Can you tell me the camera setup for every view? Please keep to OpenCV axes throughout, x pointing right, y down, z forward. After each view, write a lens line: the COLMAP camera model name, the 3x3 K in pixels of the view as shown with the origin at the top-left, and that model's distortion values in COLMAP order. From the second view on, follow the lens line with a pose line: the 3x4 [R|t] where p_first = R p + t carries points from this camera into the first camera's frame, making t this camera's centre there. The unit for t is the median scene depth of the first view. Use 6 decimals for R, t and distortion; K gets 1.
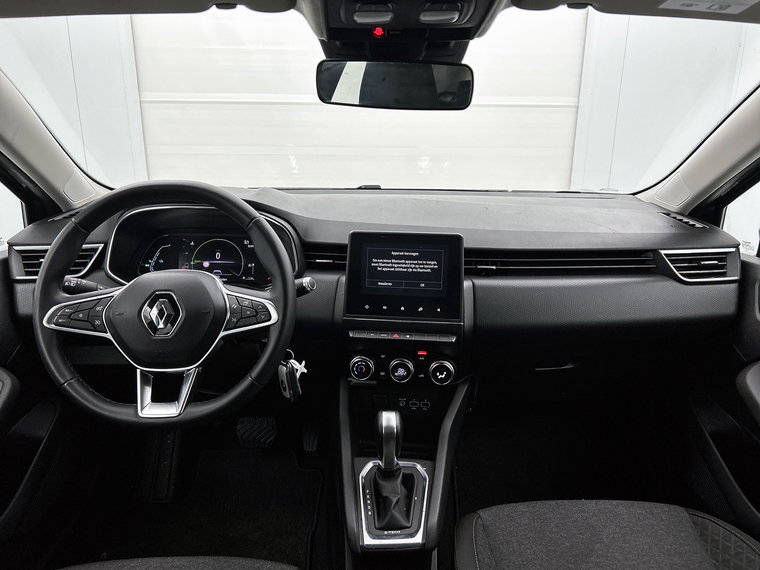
lens RADIAL K [[586.3, 0, 387.9], [0, 586.3, 284.4], [0, 0, 1]] dist [0.023659, -0.017873]
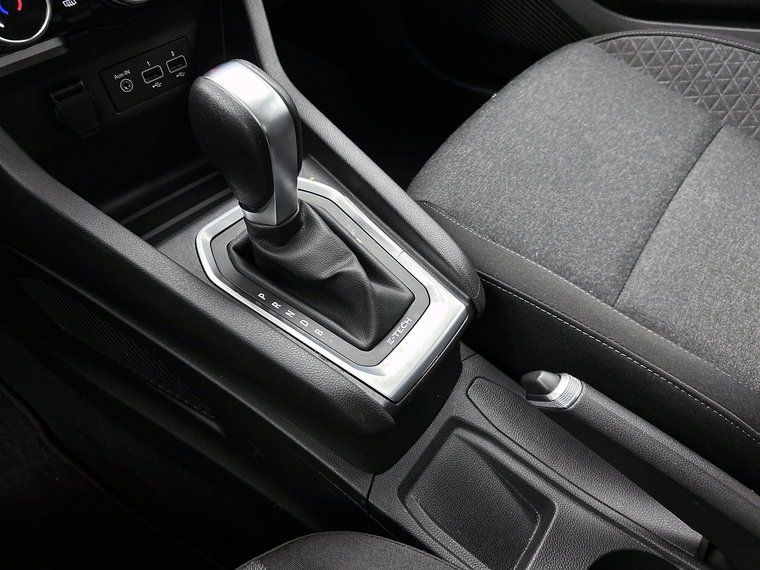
lens RADIAL K [[586.3, 0, 380.5], [0, 586.3, 280.5], [0, 0, 1]] dist [0.023659, -0.017873]
pose [[0.627618, -0.588431, 0.509749, -0.160429], [0.249922, 0.772394, 0.583906, 0.123408], [-0.737316, -0.239072, 0.631831, 0.631828]]
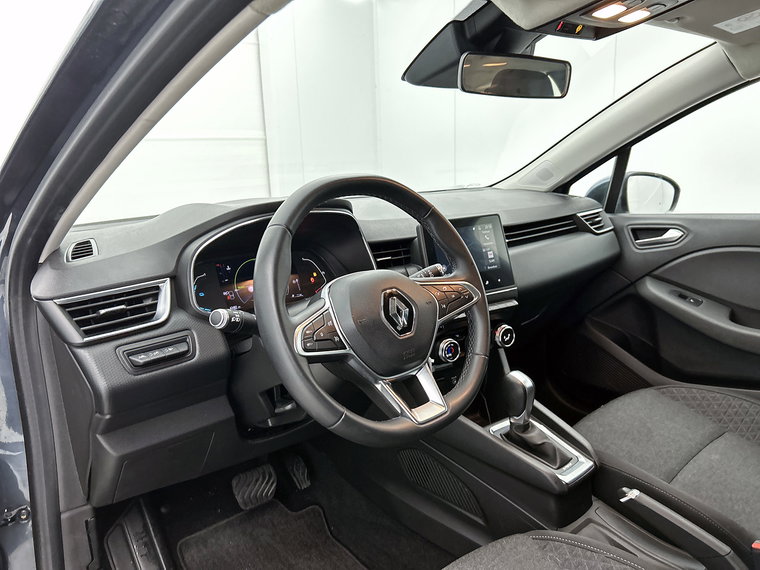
lens RADIAL K [[586.3, 0, 380.2], [0, 586.3, 286.9], [0, 0, 1]] dist [0.023659, -0.017873]
pose [[0.773046, -0.176052, 0.609430, -0.750588], [0.218848, 0.975750, 0.004272, 0.000606], [-0.595403, 0.130070, 0.792828, 0.228340]]
